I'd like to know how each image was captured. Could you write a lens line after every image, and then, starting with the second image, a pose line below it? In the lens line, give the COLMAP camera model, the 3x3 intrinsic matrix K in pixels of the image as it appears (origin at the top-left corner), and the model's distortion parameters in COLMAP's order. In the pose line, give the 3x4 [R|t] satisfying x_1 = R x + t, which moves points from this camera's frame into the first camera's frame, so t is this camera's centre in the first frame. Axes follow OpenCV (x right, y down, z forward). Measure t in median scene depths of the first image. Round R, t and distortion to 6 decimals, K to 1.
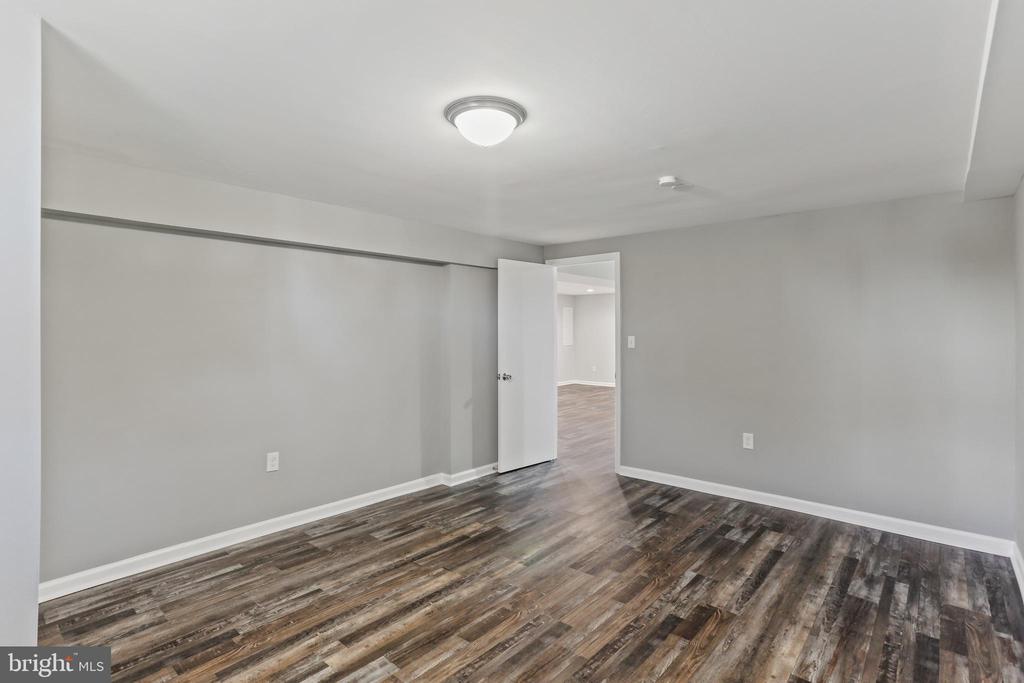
lens RADIAL K [[500.4, 0, 512.1], [0, 500.4, 339.6], [0, 0, 1]] dist [-0.038541, 0.015143]
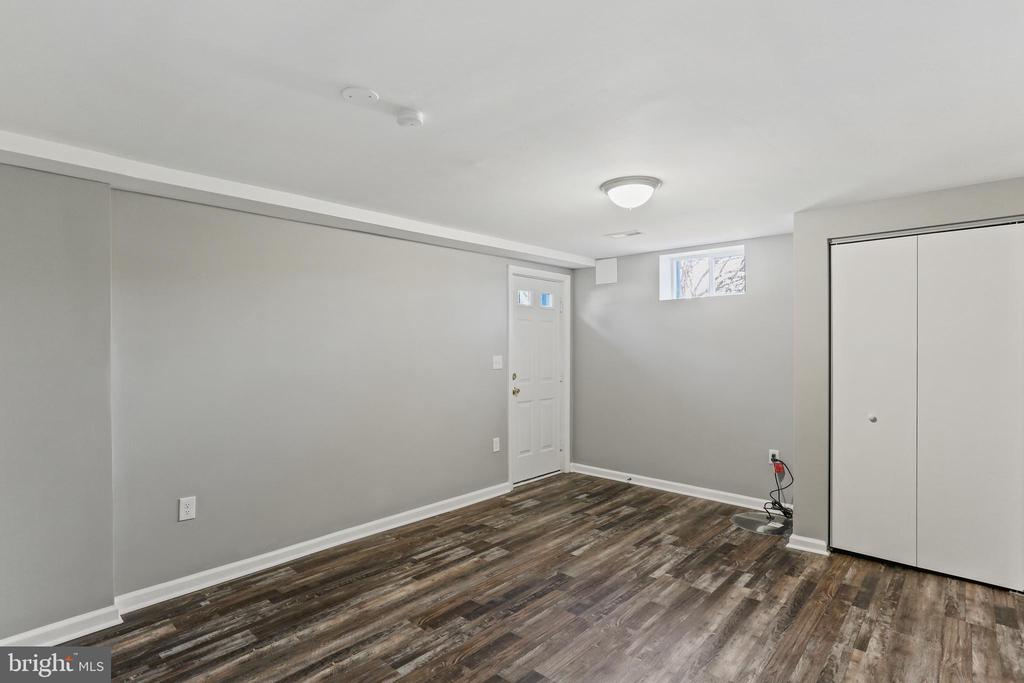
lens RADIAL K [[500.4, 0, 511.3], [0, 500.4, 341.7], [0, 0, 1]] dist [-0.038541, 0.015143]
pose [[-0.999619, 0.007927, 0.026436, 0.204009], [0.008150, 0.999932, 0.008346, -0.037850], [-0.026368, 0.008558, -0.999616, 2.040168]]
